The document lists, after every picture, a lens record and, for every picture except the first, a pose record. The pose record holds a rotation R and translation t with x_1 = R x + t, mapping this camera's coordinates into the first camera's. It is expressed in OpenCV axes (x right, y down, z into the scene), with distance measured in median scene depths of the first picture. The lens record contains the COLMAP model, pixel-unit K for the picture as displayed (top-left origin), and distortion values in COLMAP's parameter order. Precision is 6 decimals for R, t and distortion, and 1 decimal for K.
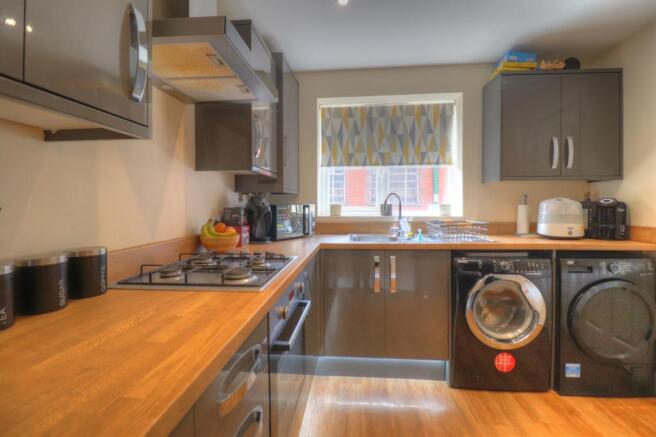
lens RADIAL K [[301.6, 0, 328.0], [0, 301.6, 218.5], [0, 0, 1]] dist [0.000009, -0.000096]
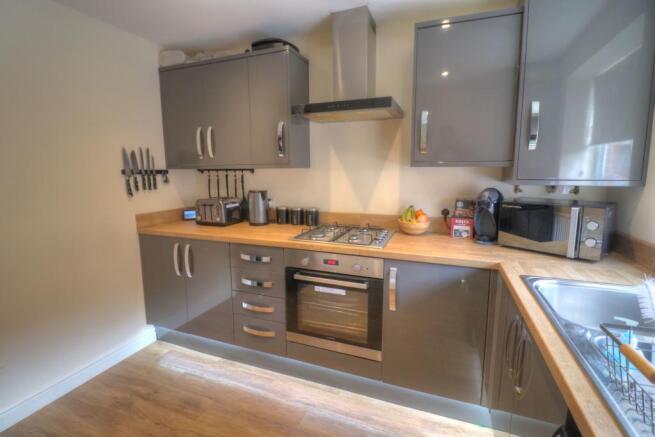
lens RADIAL K [[309.8, 0, 327.5], [0, 309.8, 218.5], [0, 0, 1]] dist [-0.003114, -0.000721]
pose [[-0.279378, 0.163040, -0.946238, 0.556289], [-0.039139, 0.982725, 0.180883, -0.097832], [0.959383, 0.087570, -0.268171, 0.597556]]
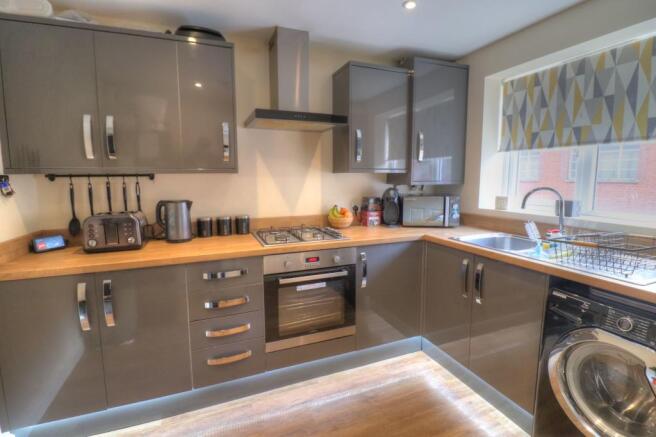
lens RADIAL K [[310.3, 0, 328.0], [0, 310.3, 218.5], [0, 0, 1]] dist [-0.003114, -0.000721]
pose [[0.459908, 0.121894, -0.879560, 0.578536], [-0.040288, 0.992378, 0.116462, -0.065721], [0.887052, -0.018126, 0.461313, 0.140591]]
